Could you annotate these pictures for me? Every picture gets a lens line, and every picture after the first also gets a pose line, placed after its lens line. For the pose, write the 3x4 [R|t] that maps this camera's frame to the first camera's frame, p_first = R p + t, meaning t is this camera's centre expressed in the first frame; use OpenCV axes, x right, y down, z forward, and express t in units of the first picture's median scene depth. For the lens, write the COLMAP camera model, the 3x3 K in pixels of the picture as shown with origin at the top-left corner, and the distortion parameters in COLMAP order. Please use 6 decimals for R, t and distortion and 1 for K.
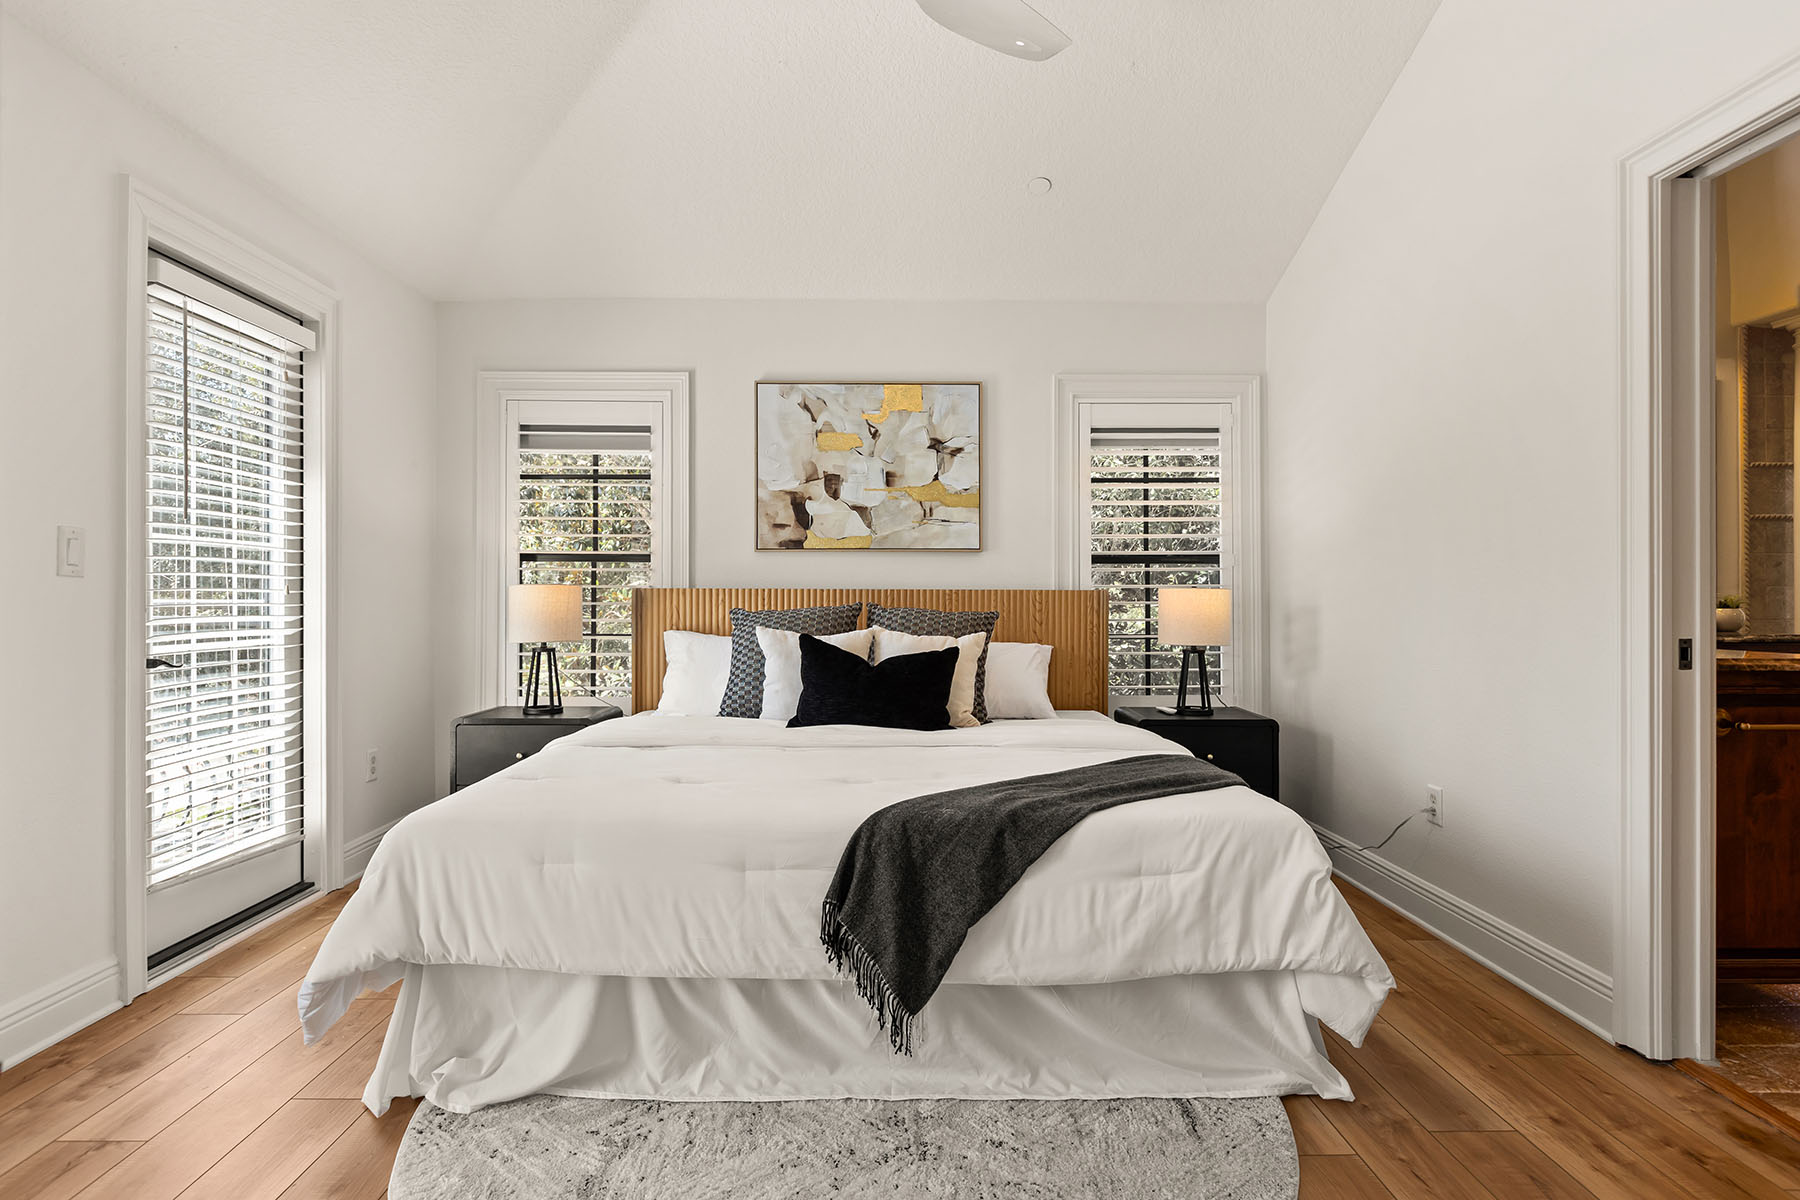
lens RADIAL K [[909.2, 0, 897.5], [0, 909.2, 590.6], [0, 0, 1]] dist [-0.008816, 0.001196]
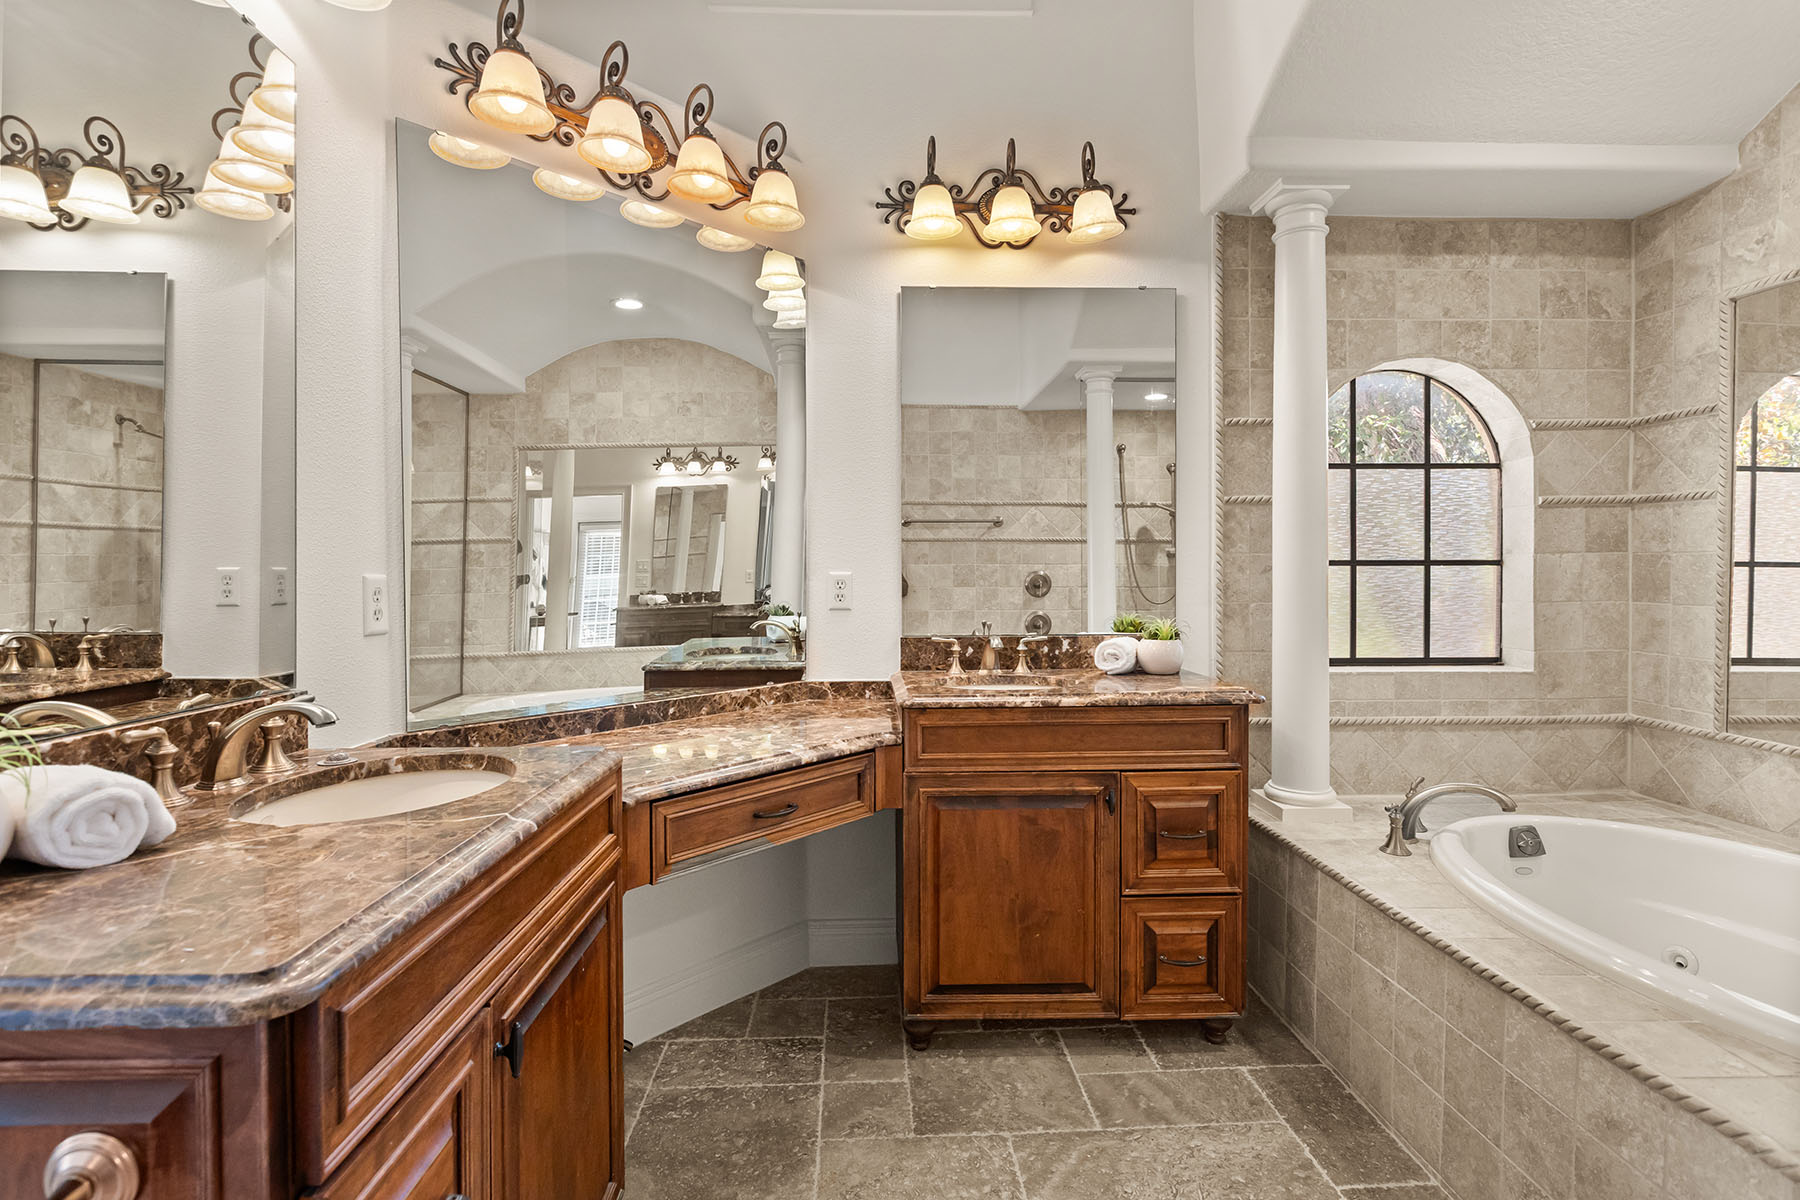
lens RADIAL K [[860.0, 0, 884.2], [0, 860.0, 586.5], [0, 0, 1]] dist [-0.002389, 0.000340]
pose [[0.999659, -0.012505, 0.022943, 0.676657], [0.012243, 0.999858, 0.011555, -0.027431], [-0.023084, -0.011270, 0.999670, 0.368043]]
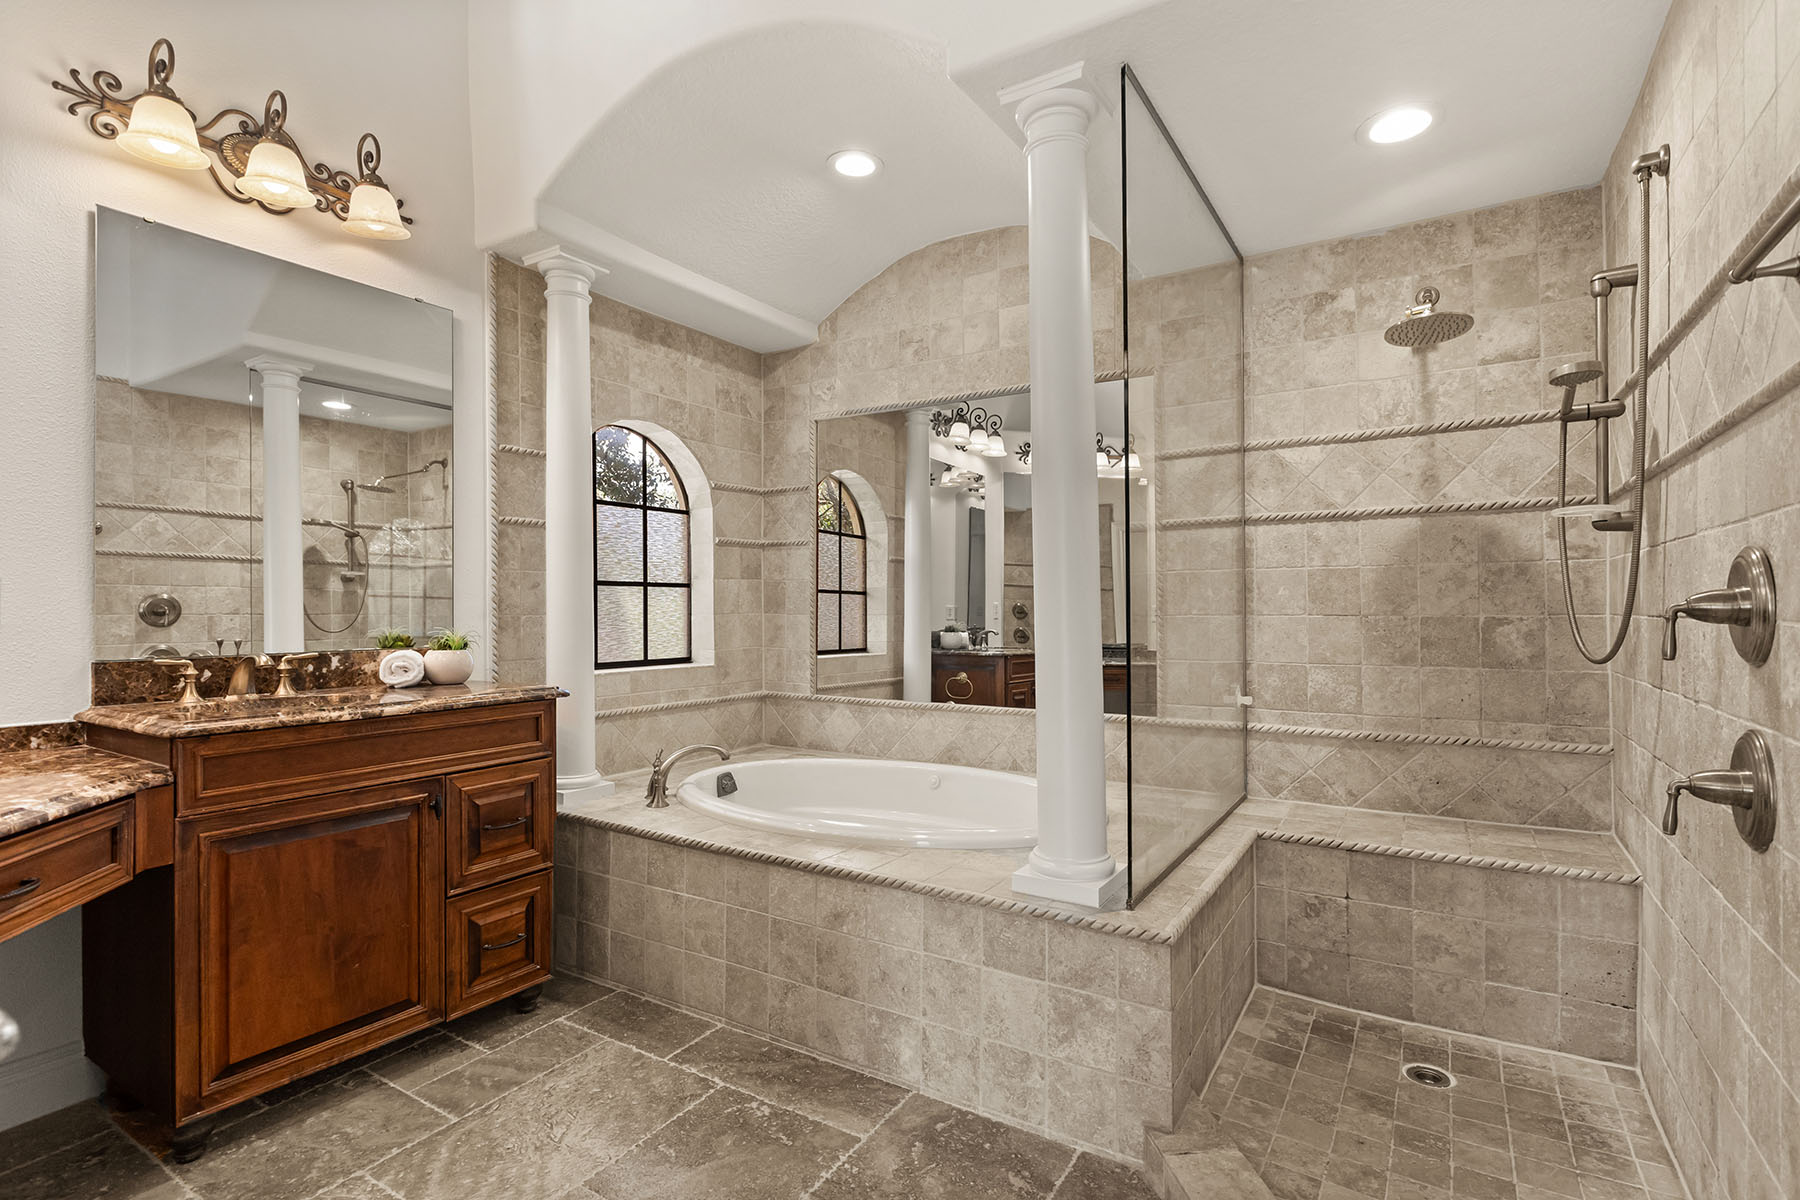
lens RADIAL K [[860.0, 0, 904.4], [0, 860.0, 597.6], [0, 0, 1]] dist [-0.002389, 0.000340]
pose [[0.541226, 0.001659, 0.840876, 0.544038], [0.009925, 0.999916, -0.008361, -0.010057], [-0.840819, 0.012871, 0.541164, 0.359628]]
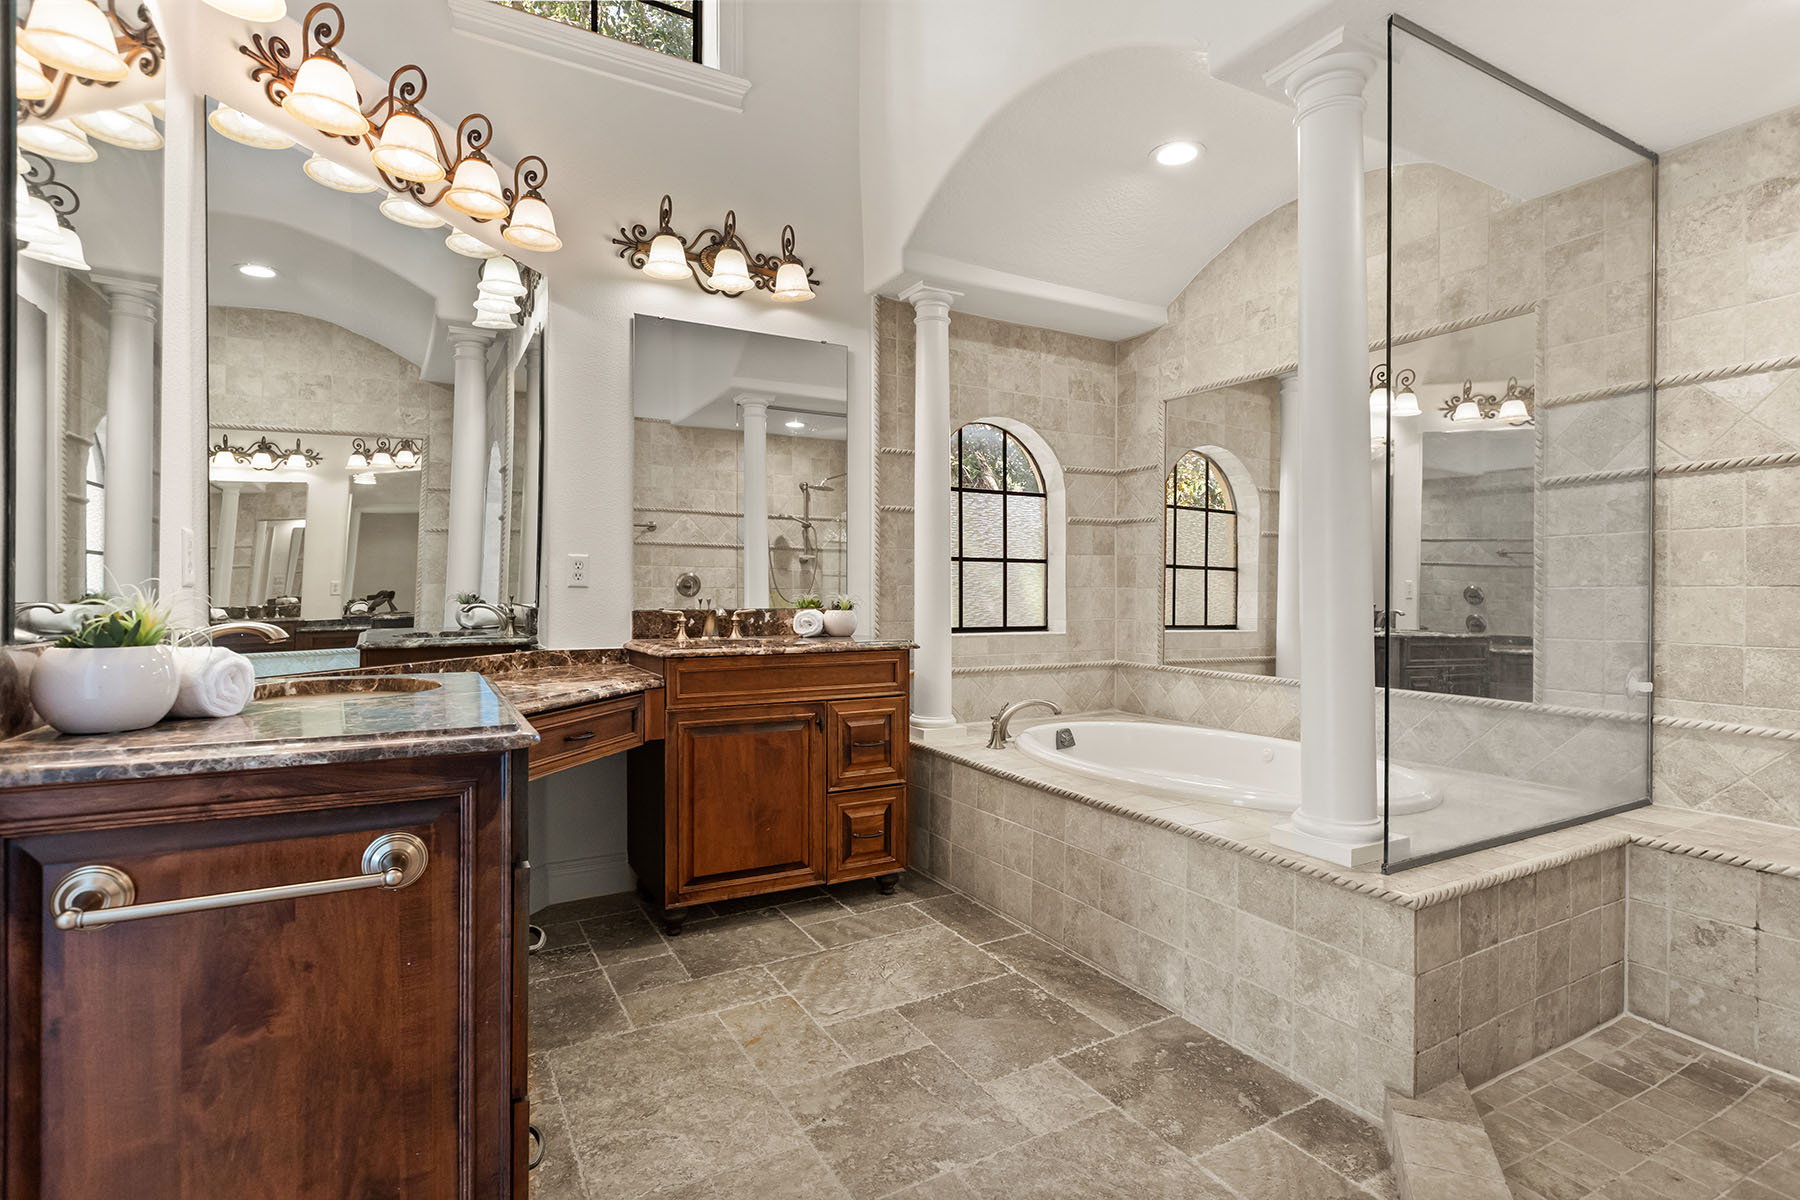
lens RADIAL K [[860.0, 0, 881.3], [0, 860.0, 588.8], [0, 0, 1]] dist [-0.002389, 0.000340]
pose [[0.885576, -0.002059, 0.464490, 0.547333], [0.004071, 0.999986, -0.003329, 0.001804], [-0.464477, 0.004839, 0.885572, 0.242580]]
